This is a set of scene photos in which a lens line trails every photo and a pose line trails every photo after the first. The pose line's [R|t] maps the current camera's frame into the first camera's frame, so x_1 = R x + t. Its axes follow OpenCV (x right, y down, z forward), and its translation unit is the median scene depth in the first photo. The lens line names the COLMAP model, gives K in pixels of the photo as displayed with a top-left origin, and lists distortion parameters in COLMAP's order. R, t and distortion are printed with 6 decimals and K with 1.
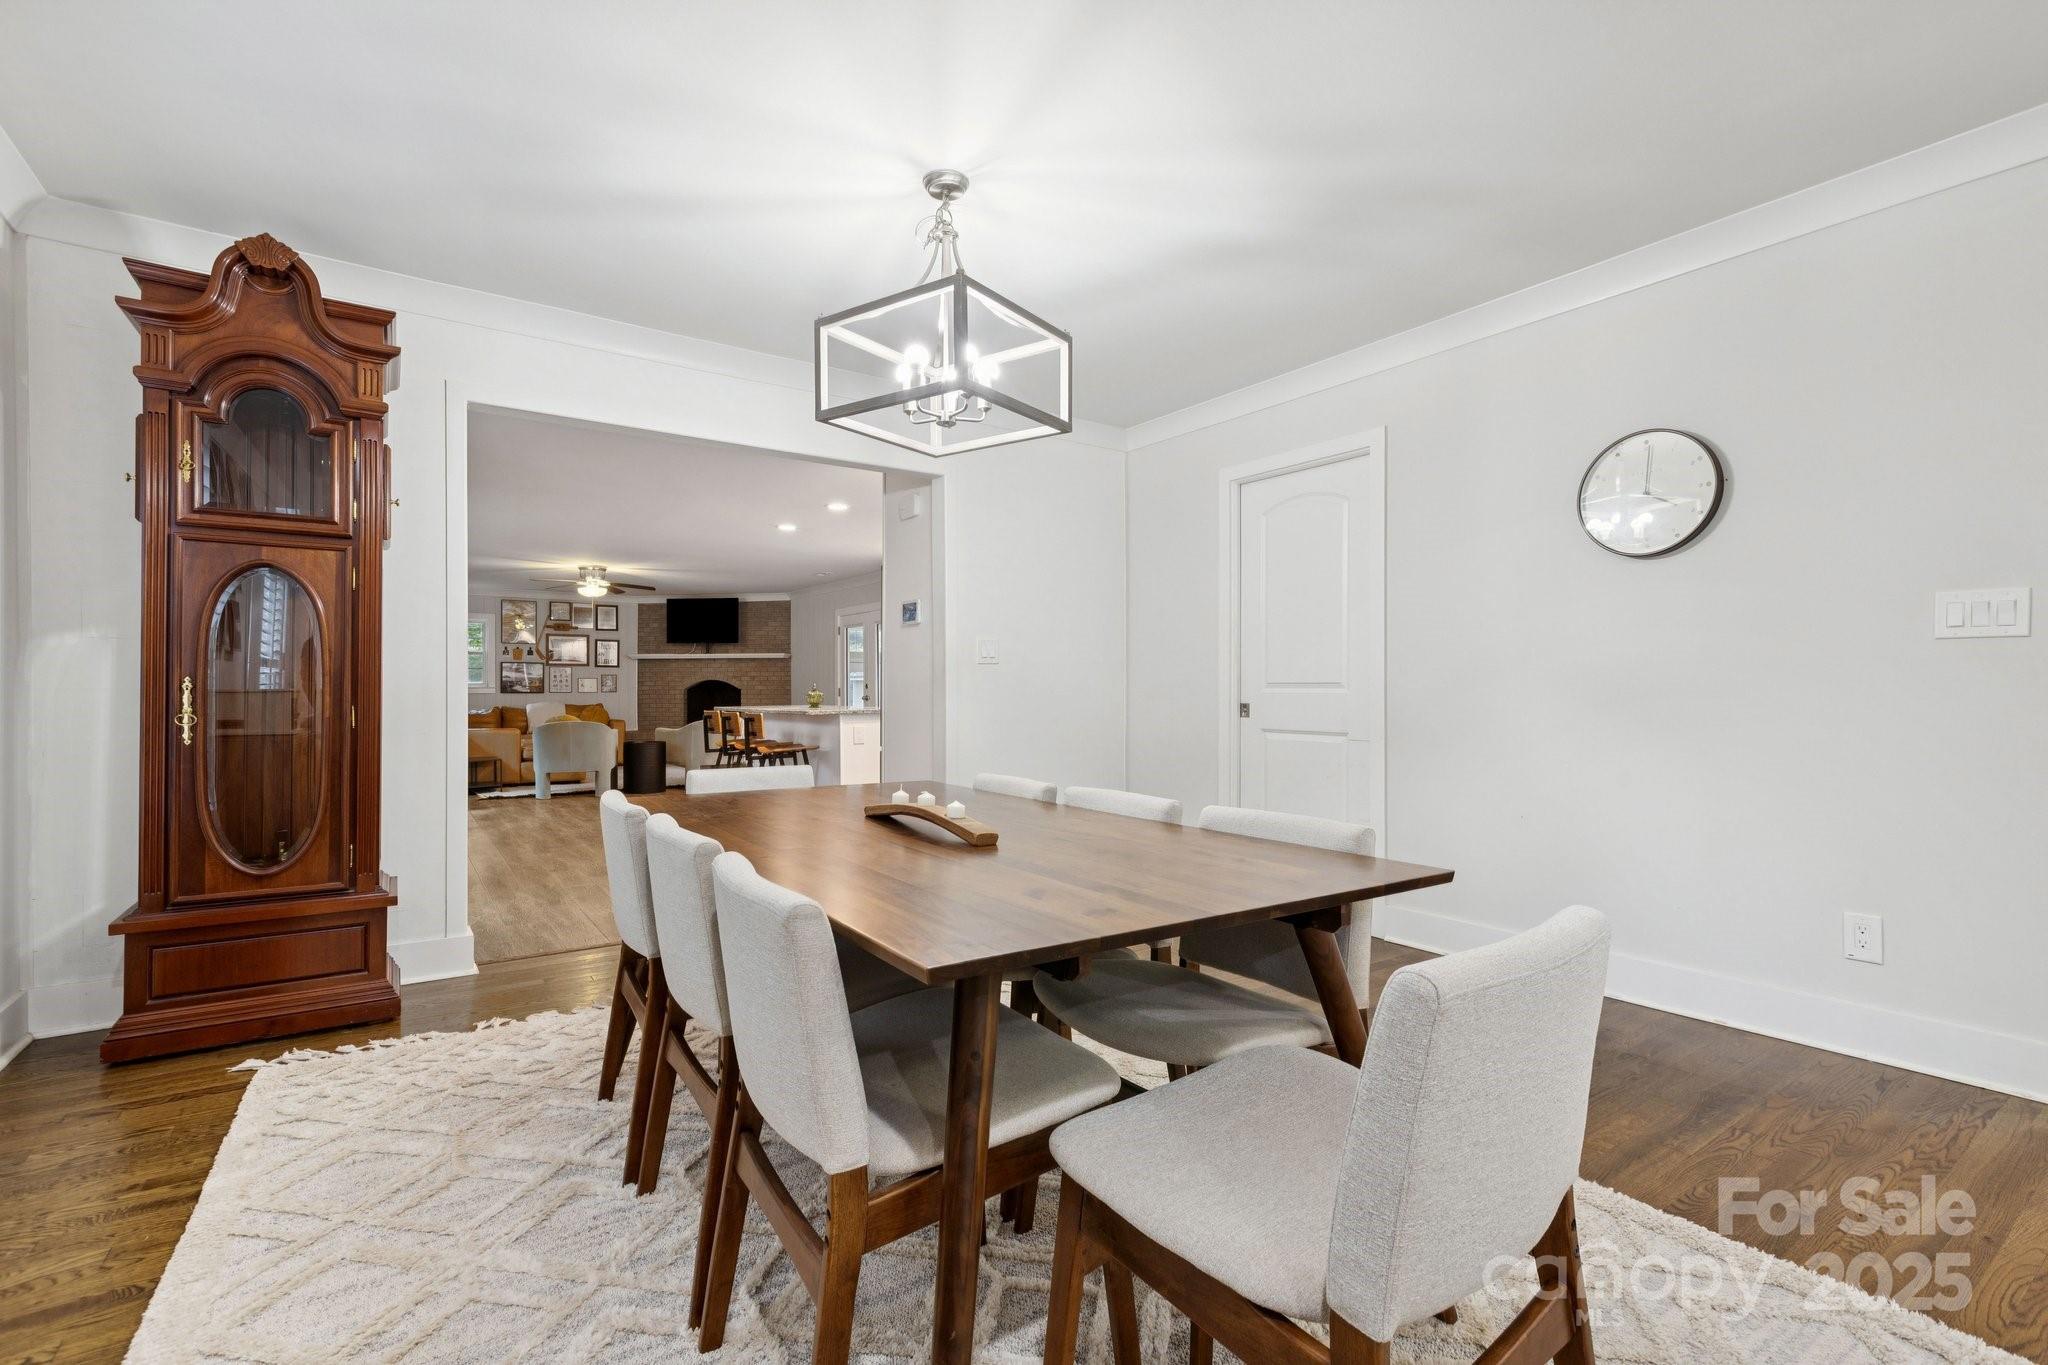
lens RADIAL K [[928.7, 0, 1025.6], [0, 928.7, 682.5], [0, 0, 1]] dist [0.019661, 0.000240]
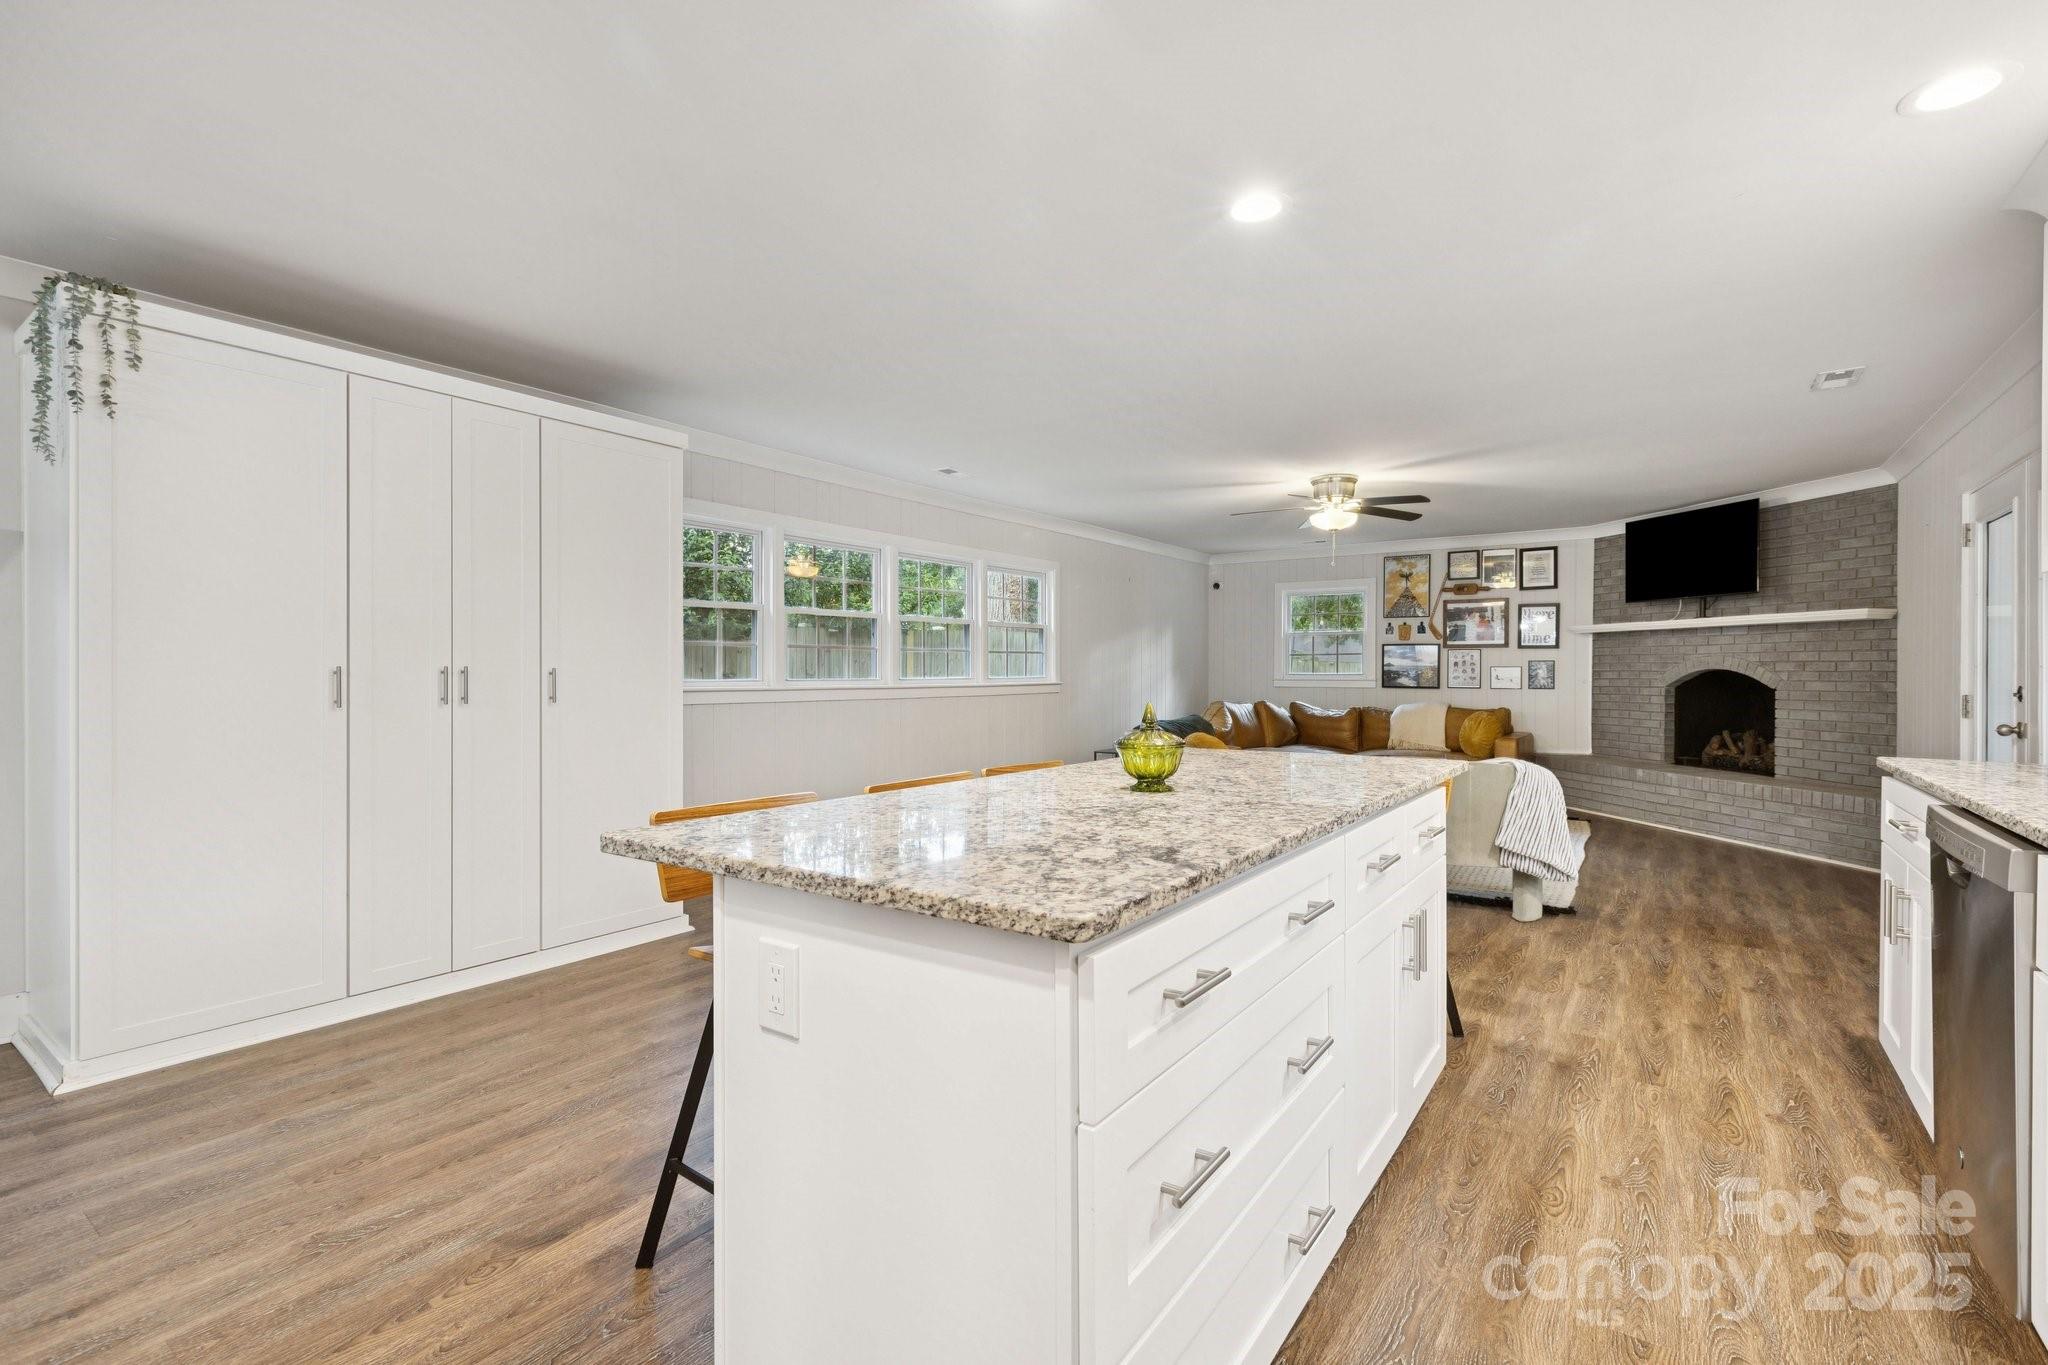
lens RADIAL K [[928.7, 0, 1024.4], [0, 928.7, 675.6], [0, 0, 1]] dist [0.019661, 0.000240]
pose [[0.355896, 0.008727, -0.934485, 0.009500], [0.001561, 0.999949, 0.009933, -0.005094], [0.934524, -0.004994, 0.355864, 0.474382]]
